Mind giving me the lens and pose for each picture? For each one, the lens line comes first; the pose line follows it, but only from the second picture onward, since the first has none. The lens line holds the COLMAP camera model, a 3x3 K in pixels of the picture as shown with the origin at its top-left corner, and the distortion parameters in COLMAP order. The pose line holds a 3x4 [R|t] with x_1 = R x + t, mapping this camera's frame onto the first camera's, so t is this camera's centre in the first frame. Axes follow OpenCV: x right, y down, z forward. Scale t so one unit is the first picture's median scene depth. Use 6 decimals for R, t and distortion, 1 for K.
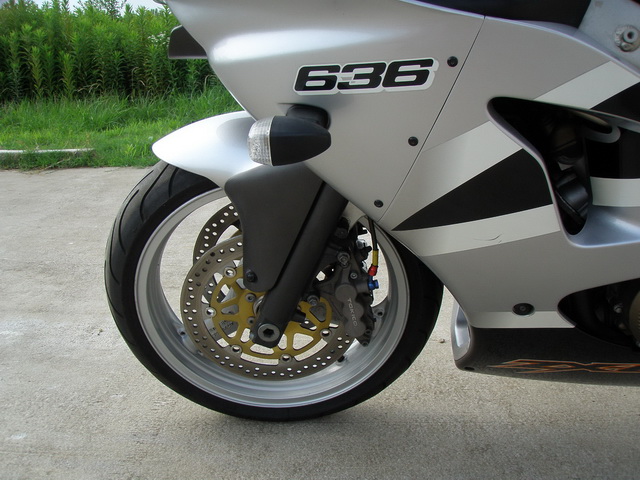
lens RADIAL K [[712.6, 0, 321.9], [0, 712.6, 246.7], [0, 0, 1]] dist [-0.140065, 0.000000]
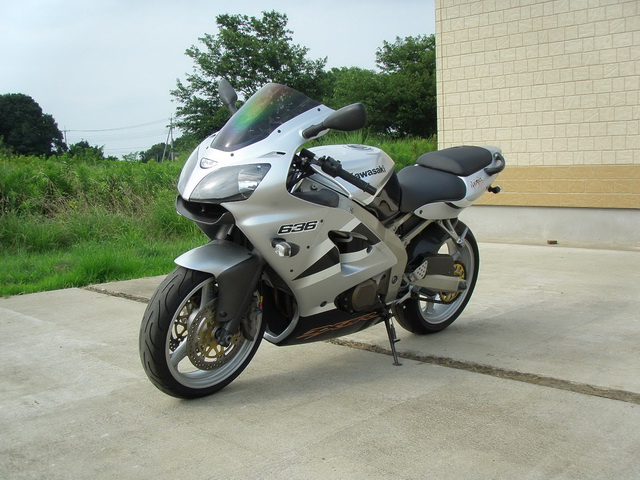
lens RADIAL K [[712.6, 0, 317.2], [0, 712.6, 247.0], [0, 0, 1]] dist [-0.140065, 0.000000]
pose [[0.663261, -0.080038, 0.744096, -1.549195], [0.219650, 0.971296, -0.091312, 0.102808], [-0.715429, 0.224004, 0.661803, -0.778277]]
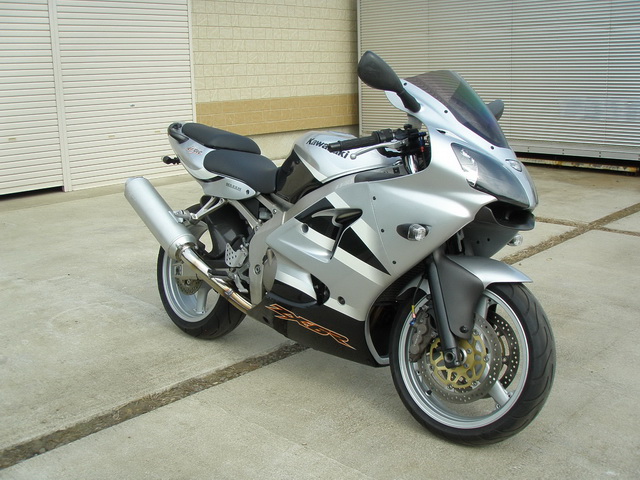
lens RADIAL K [[712.6, 0, 306.6], [0, 712.6, 244.8], [0, 0, 1]] dist [-0.140065, 0.000000]
pose [[-0.755931, -0.122429, 0.643101, -0.967447], [0.213269, 0.882712, 0.418731, -1.163993], [-0.618938, 0.453685, -0.641159, 2.550907]]
